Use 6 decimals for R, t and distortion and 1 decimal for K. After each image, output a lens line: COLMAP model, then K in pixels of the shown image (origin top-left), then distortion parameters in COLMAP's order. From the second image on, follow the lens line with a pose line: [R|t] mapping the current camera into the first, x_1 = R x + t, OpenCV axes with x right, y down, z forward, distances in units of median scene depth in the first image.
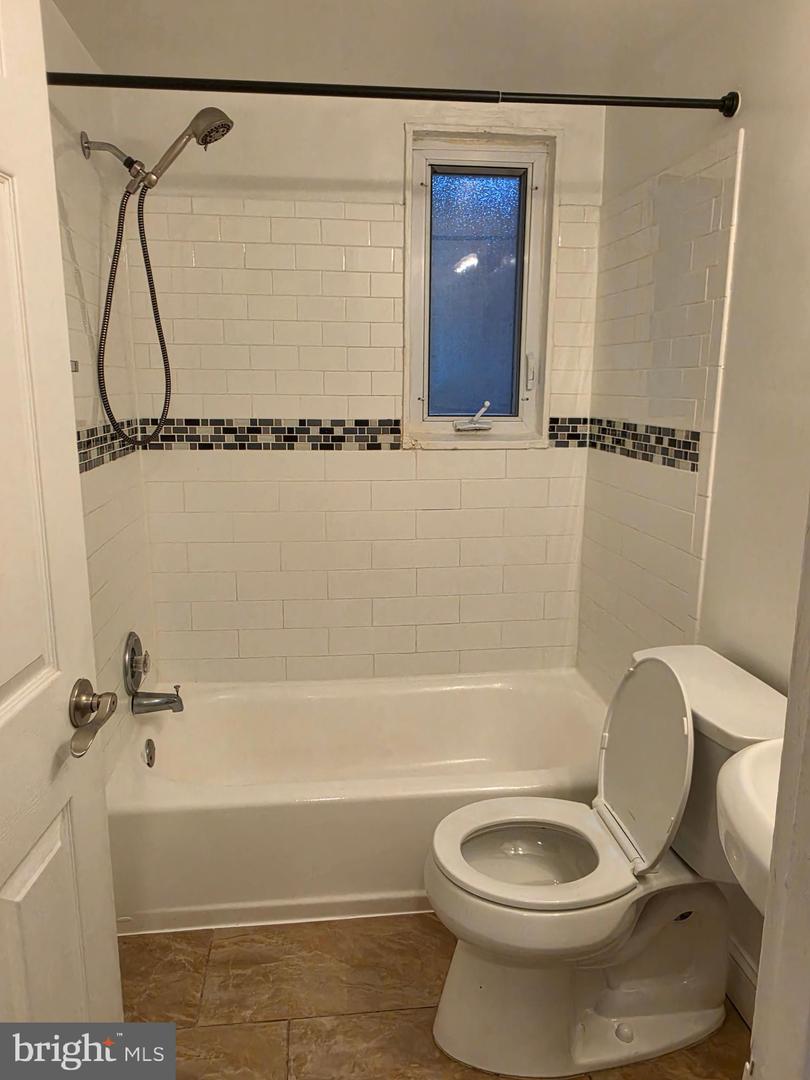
lens RADIAL K [[757.7, 0, 405.0], [0, 757.7, 540.0], [0, 0, 1]] dist [0.008407, -0.003756]
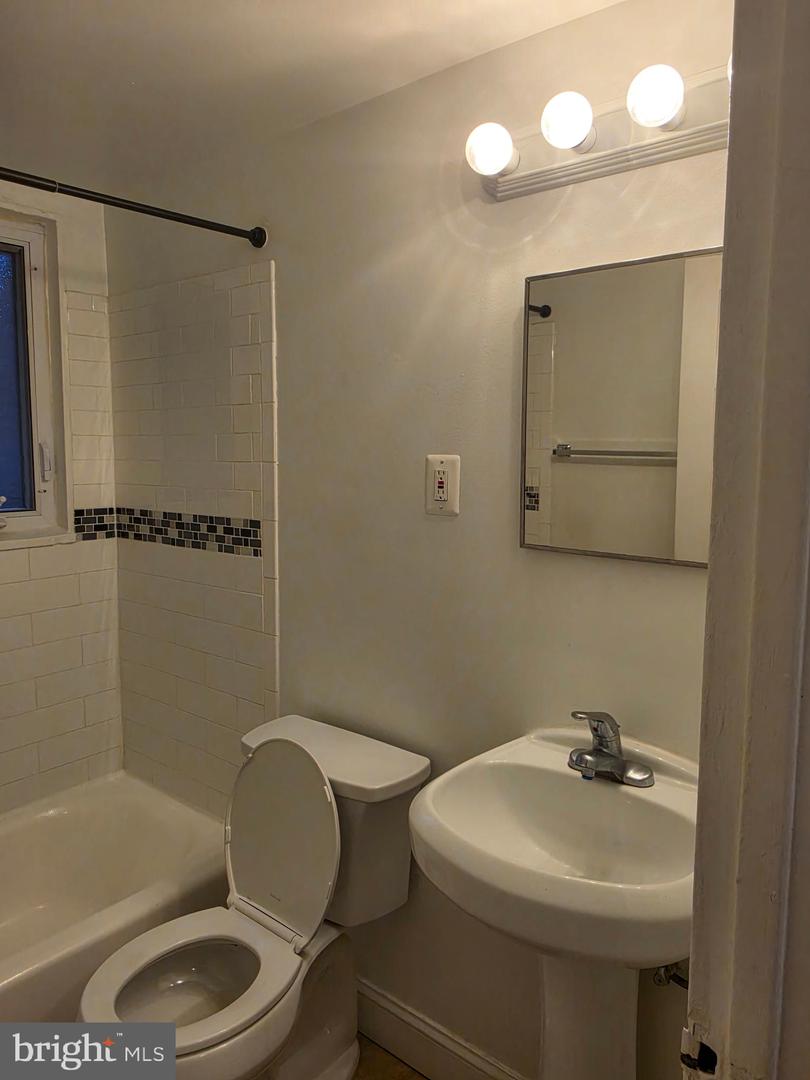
lens RADIAL K [[757.7, 0, 405.0], [0, 757.7, 540.0], [0, 0, 1]] dist [0.008407, -0.003756]
pose [[0.728679, -0.088428, 0.679123, -0.159267], [0.144446, 0.989166, -0.026187, -0.044265], [-0.669450, 0.117179, 0.733557, 0.050861]]
